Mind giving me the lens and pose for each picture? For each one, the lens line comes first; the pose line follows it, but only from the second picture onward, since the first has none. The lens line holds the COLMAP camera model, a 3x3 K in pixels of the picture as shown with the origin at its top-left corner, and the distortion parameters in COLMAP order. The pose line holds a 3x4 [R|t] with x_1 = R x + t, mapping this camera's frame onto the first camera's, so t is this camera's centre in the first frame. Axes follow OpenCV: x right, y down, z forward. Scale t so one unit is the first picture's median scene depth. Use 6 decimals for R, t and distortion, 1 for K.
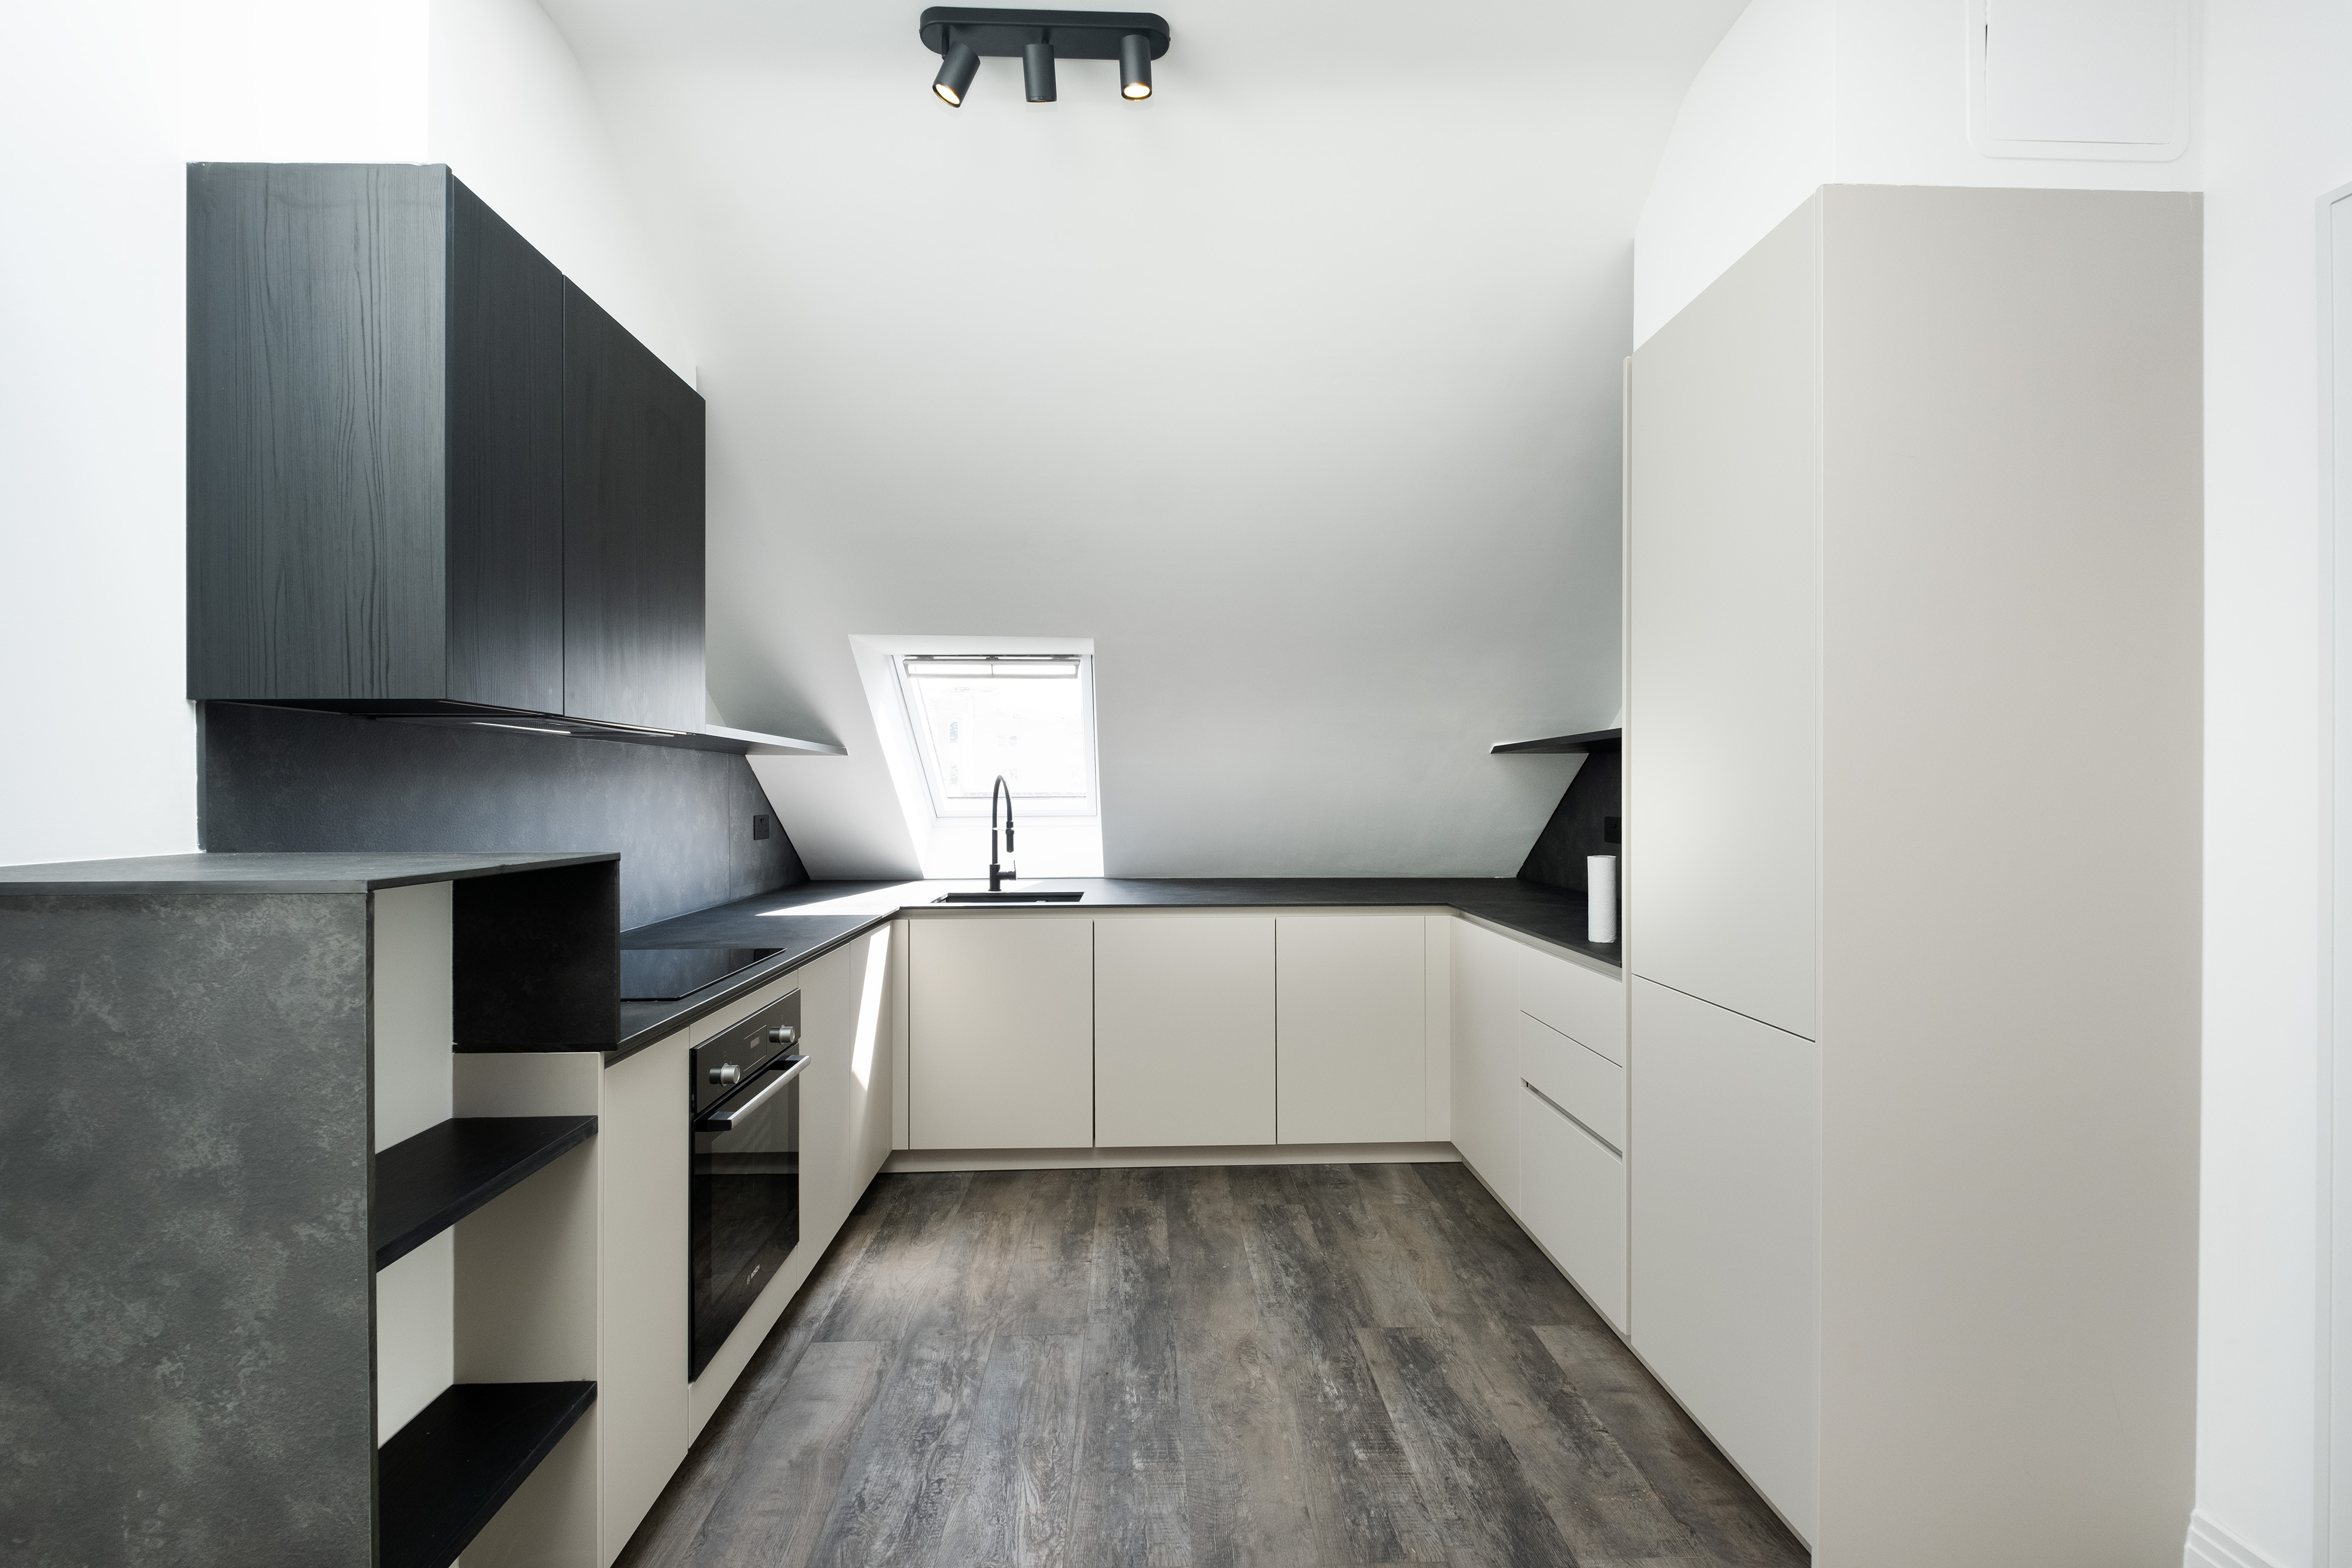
lens RADIAL K [[1067.3, 0, 1172.2], [0, 1067.3, 791.3], [0, 0, 1]] dist [-0.008373, -0.003032]
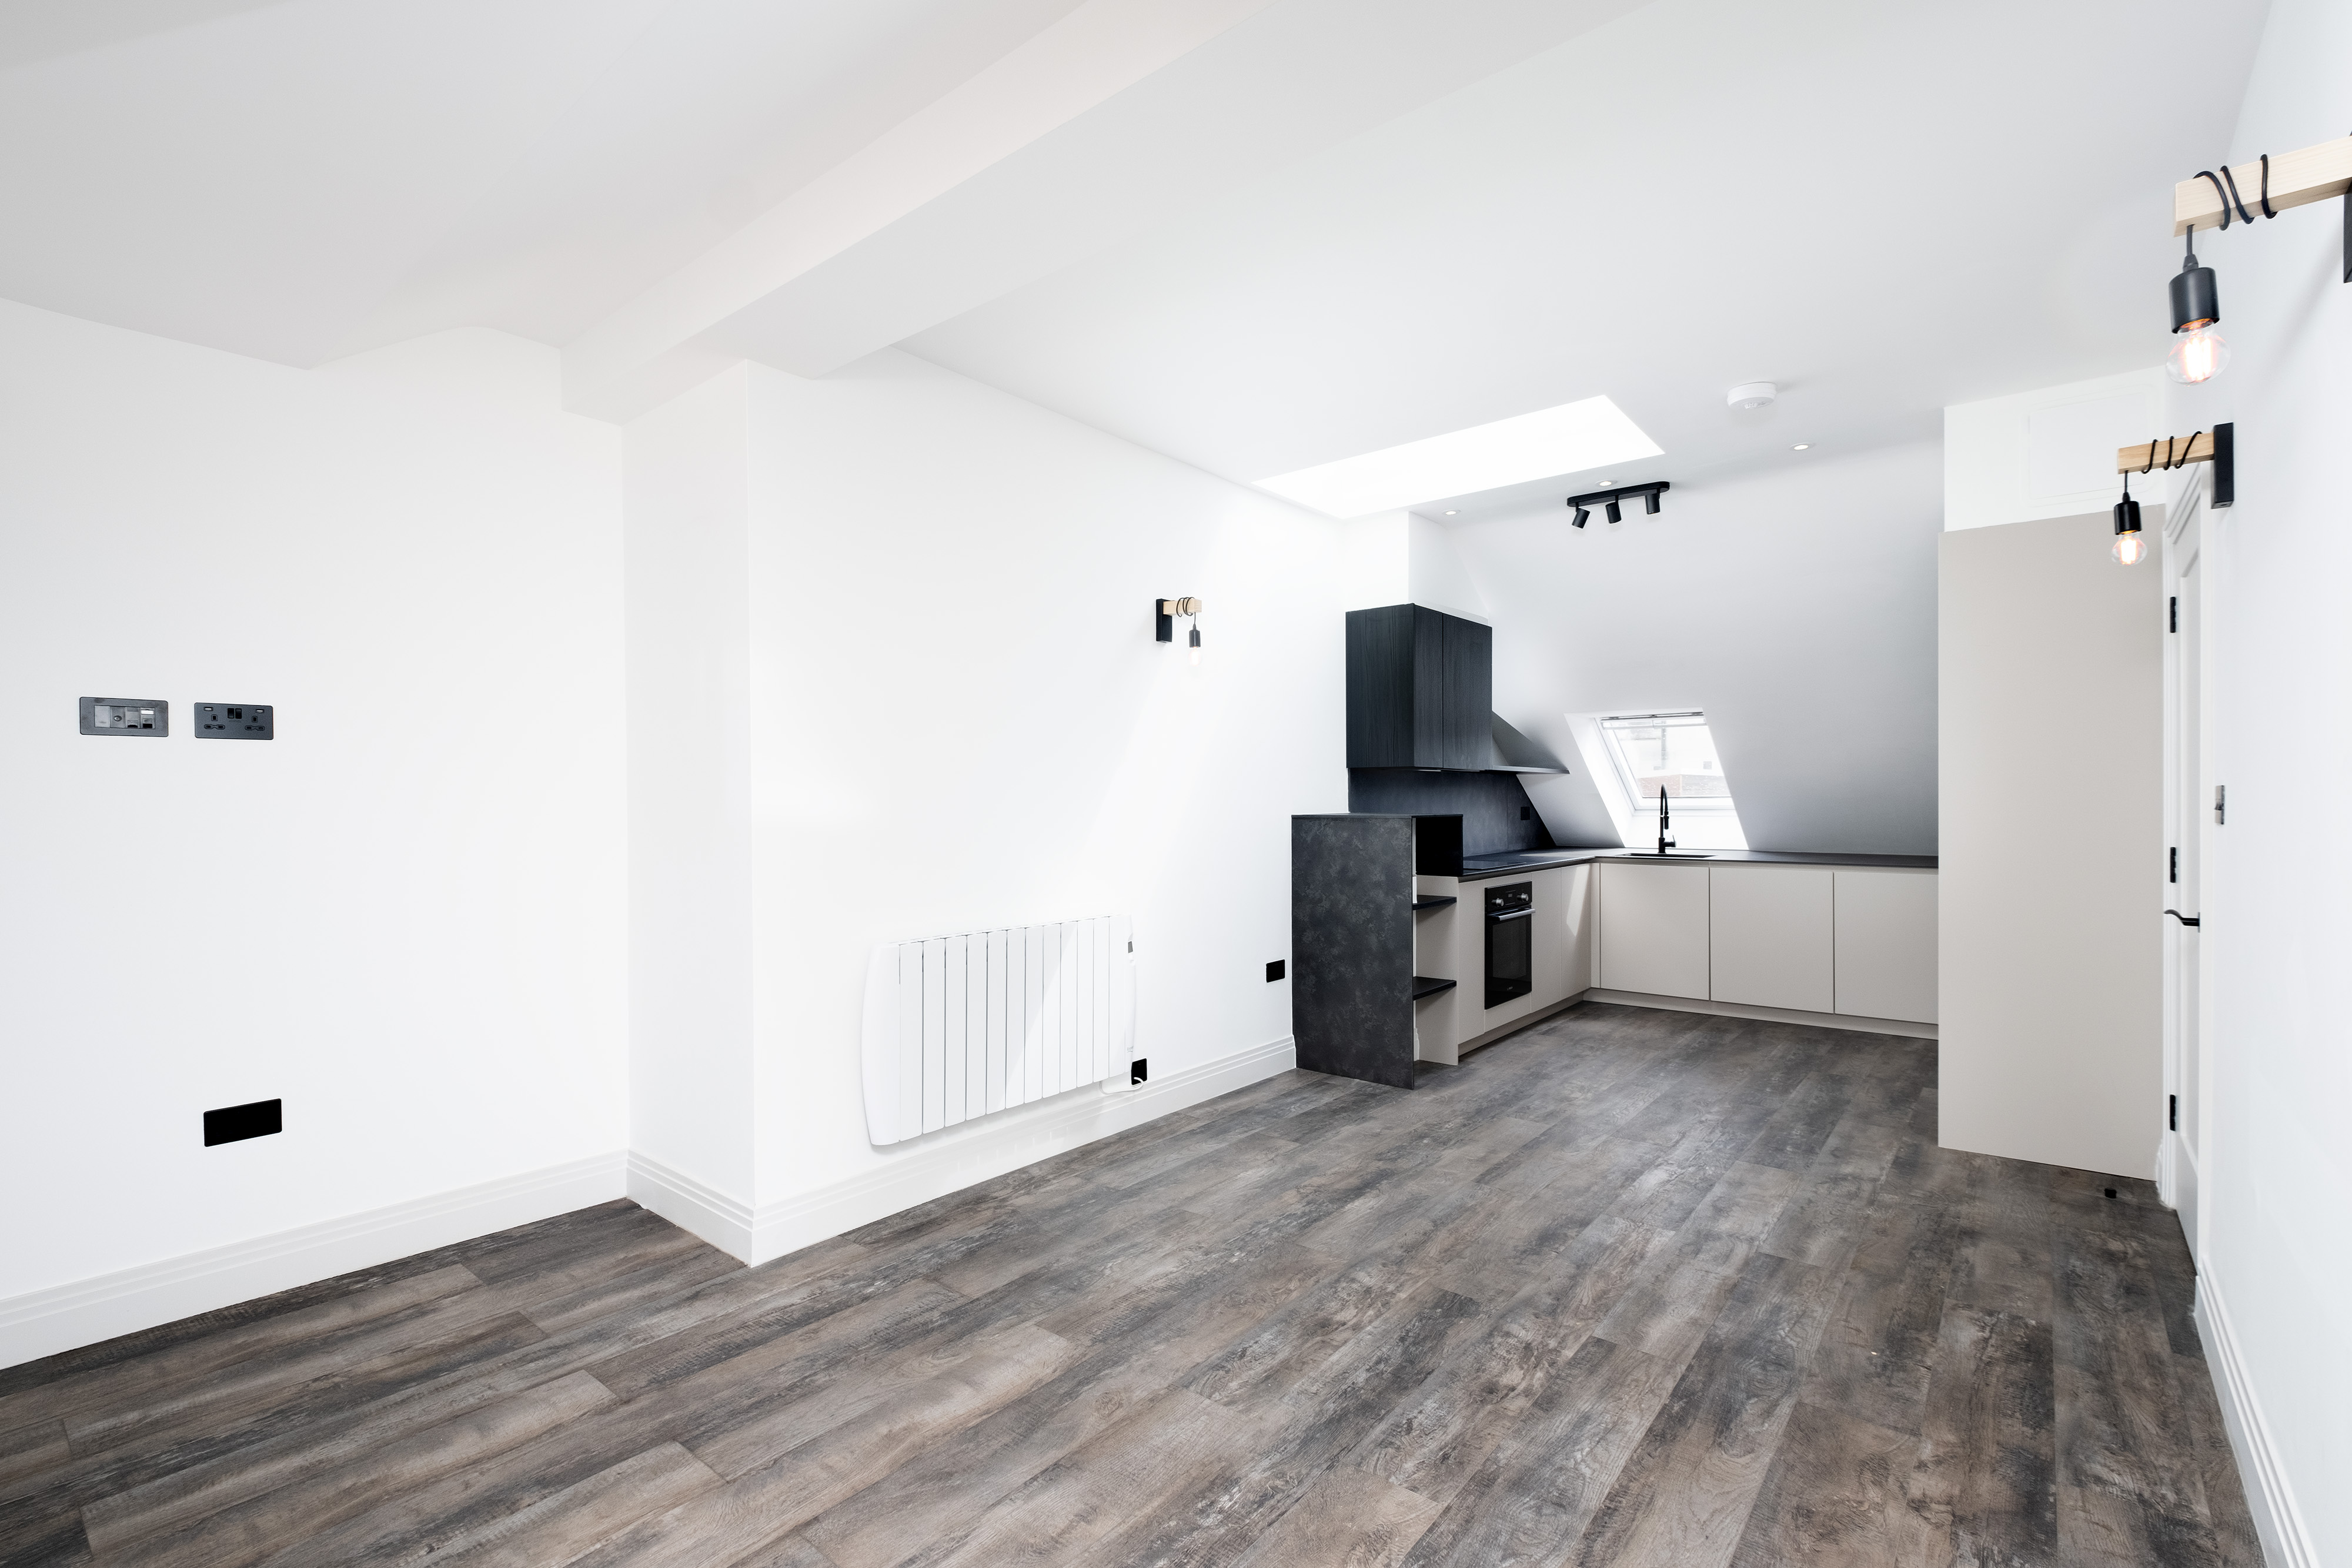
lens RADIAL K [[1067.3, 0, 1165.8], [0, 1067.3, 789.1], [0, 0, 1]] dist [-0.008373, -0.003032]
pose [[0.748116, -0.005365, -0.663546, 0.458228], [0.003503, 0.999985, -0.004135, -0.003435], [0.663558, 0.000769, 0.748124, -0.970831]]
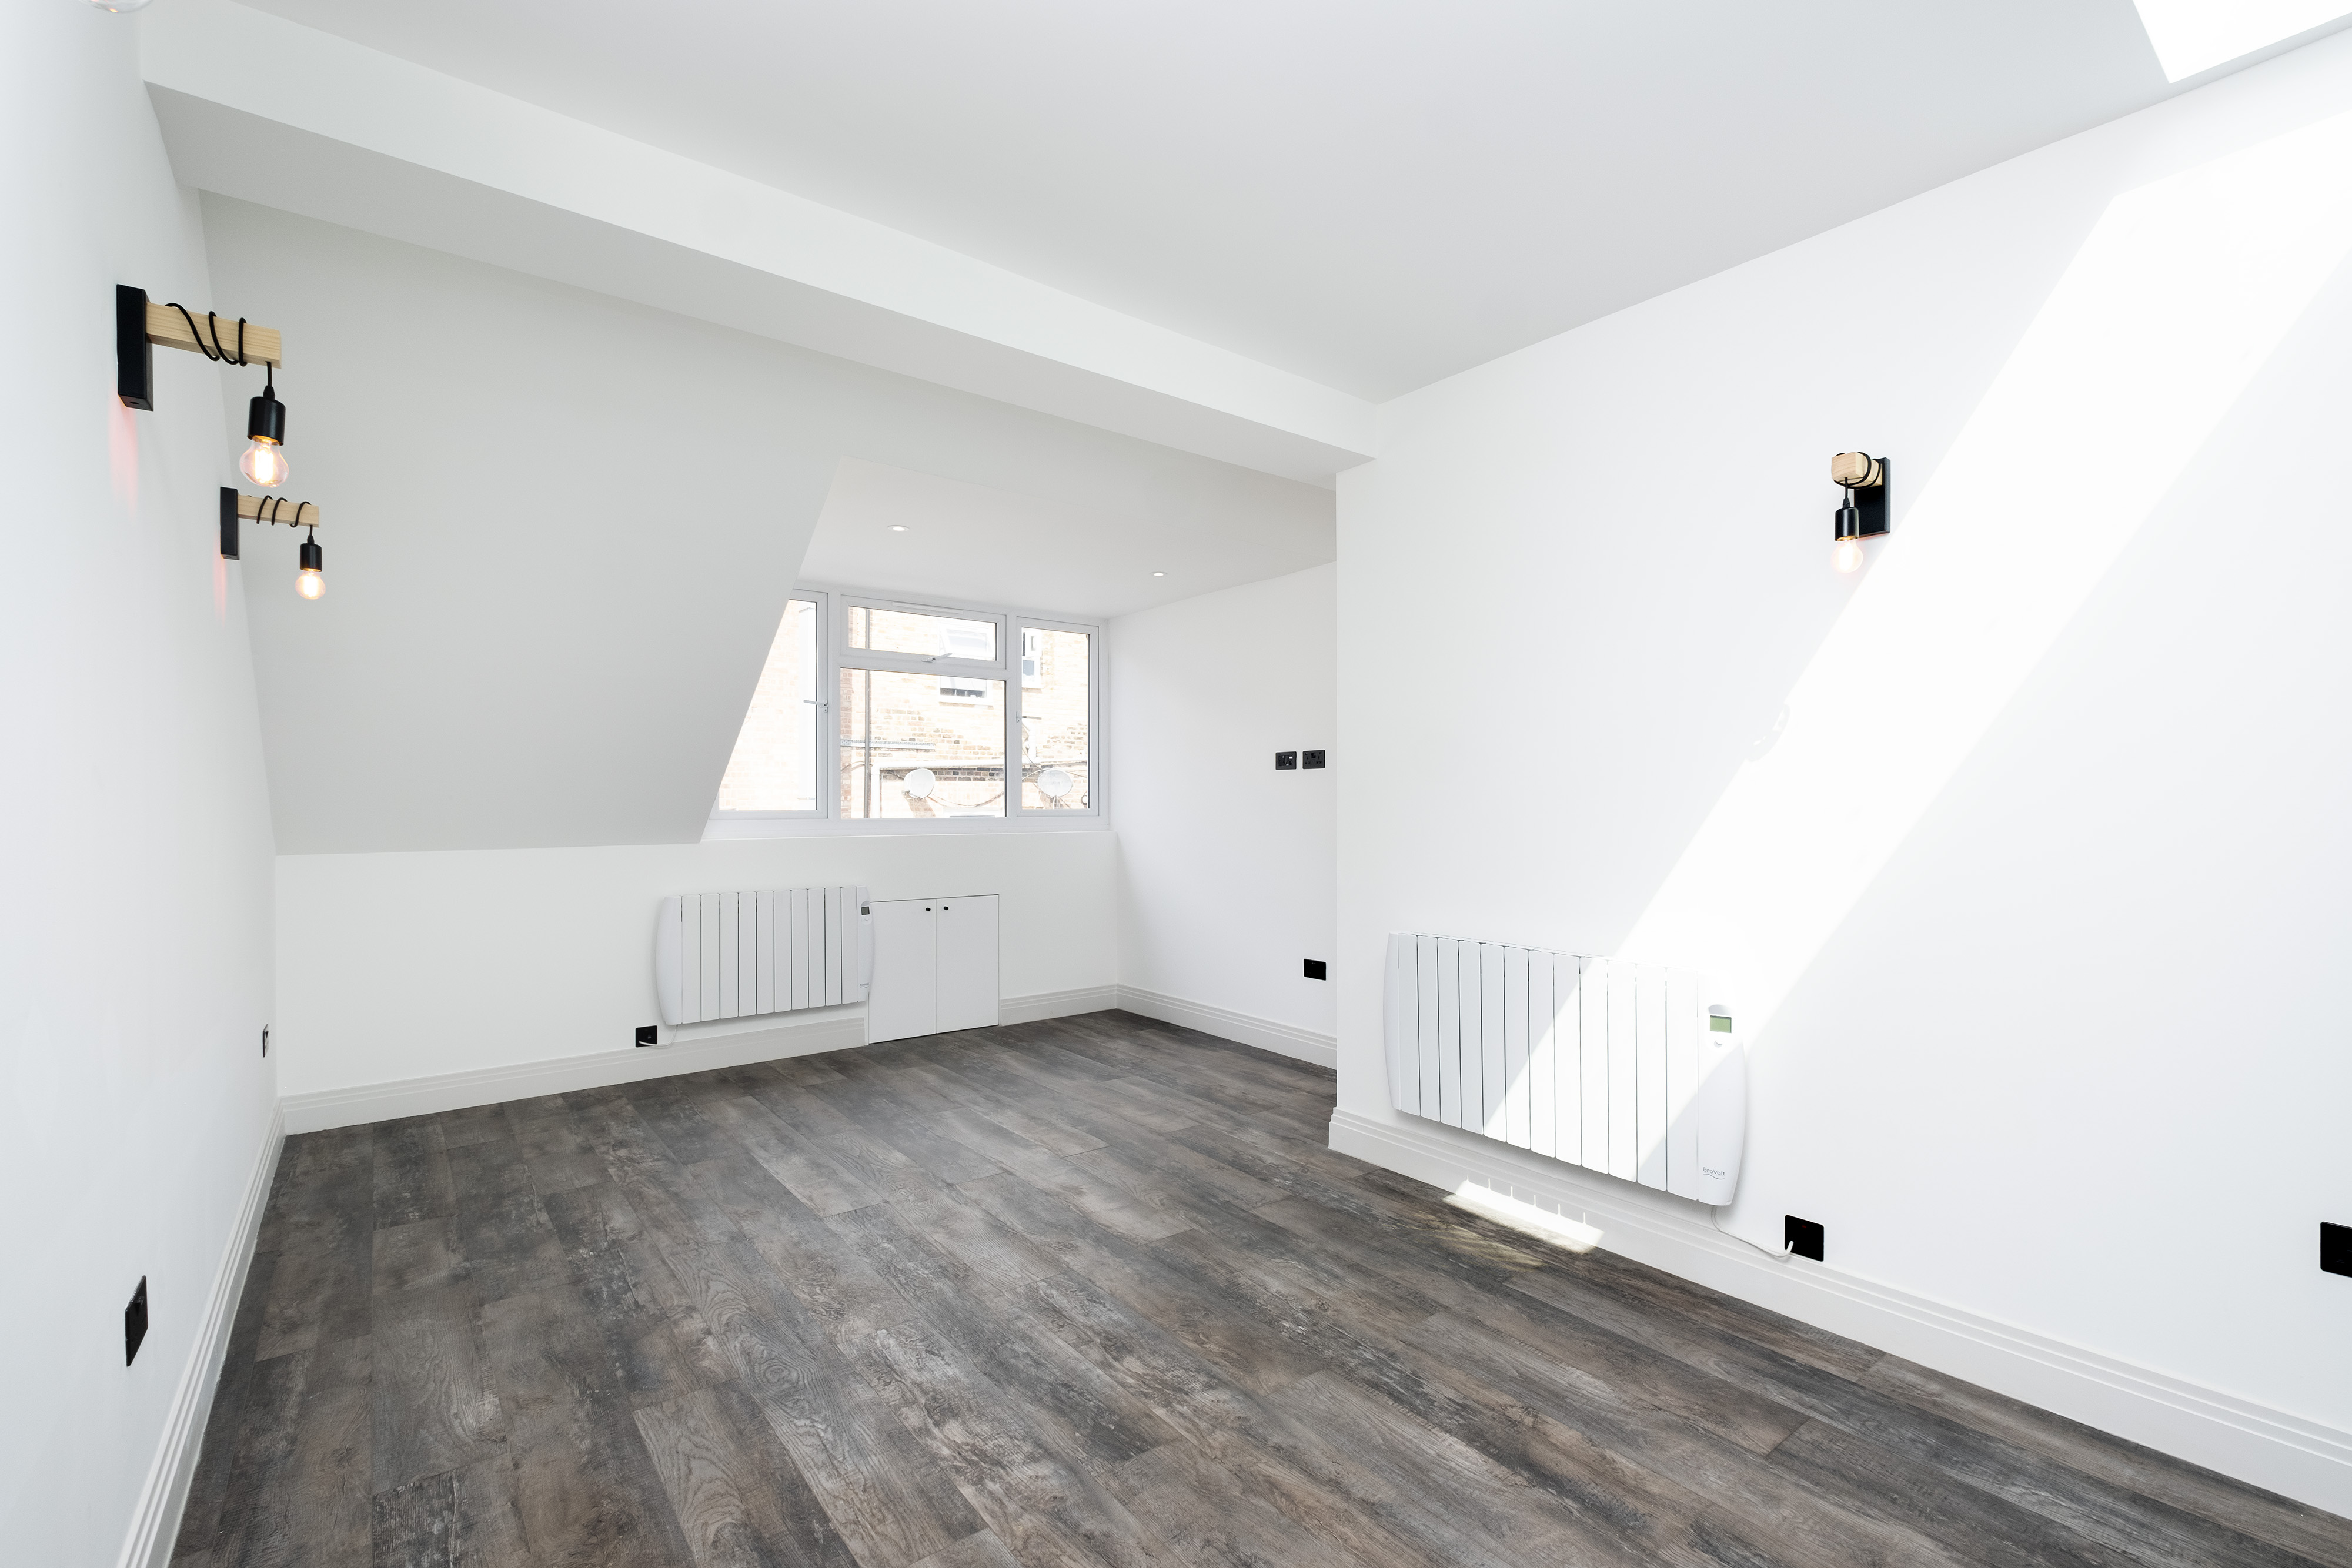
lens RADIAL K [[985.5, 0, 1177.2], [0, 985.5, 795.1], [0, 0, 1]] dist [-0.009671, -0.000141]
pose [[-0.797943, -0.000728, -0.602733, 0.353315], [-0.000371, 1.000000, -0.000716, -0.015170], [0.602733, -0.000348, -0.797943, 2.131289]]
